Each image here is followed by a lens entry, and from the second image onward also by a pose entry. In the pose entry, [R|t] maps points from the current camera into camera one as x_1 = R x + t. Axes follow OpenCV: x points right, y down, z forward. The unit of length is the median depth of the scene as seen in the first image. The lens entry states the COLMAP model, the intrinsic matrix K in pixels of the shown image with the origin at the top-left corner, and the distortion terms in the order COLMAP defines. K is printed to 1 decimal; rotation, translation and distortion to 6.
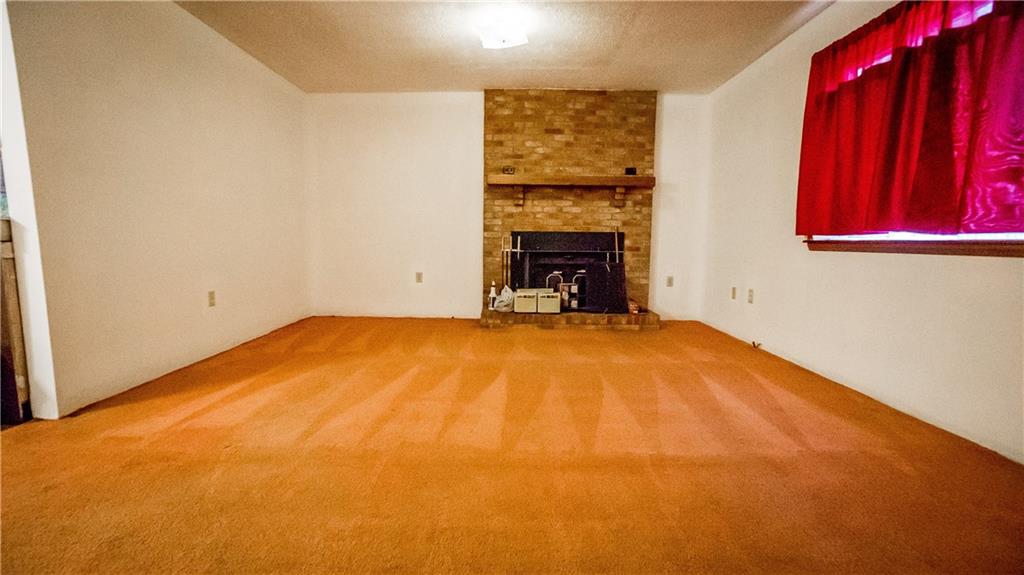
lens RADIAL K [[451.1, 0, 505.2], [0, 451.1, 292.8], [0, 0, 1]] dist [-0.065088, 0.024769]
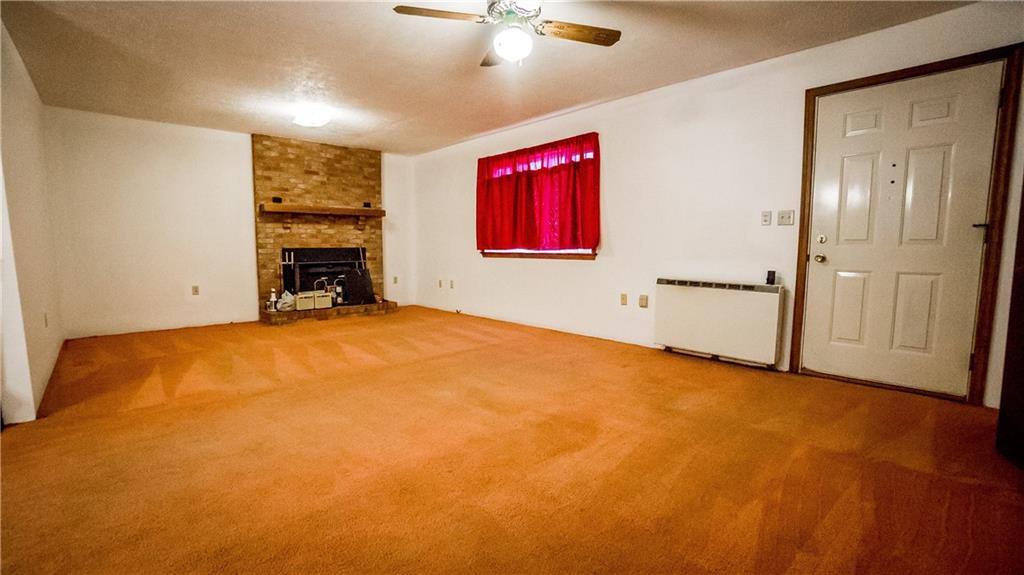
lens RADIAL K [[451.1, 0, 505.2], [0, 451.1, 292.8], [0, 0, 1]] dist [-0.065088, 0.024769]
pose [[0.728286, -0.079817, 0.680609, -0.398235], [0.086877, 0.995934, 0.023834, 0.013445], [-0.679744, 0.041771, 0.732259, -0.343334]]
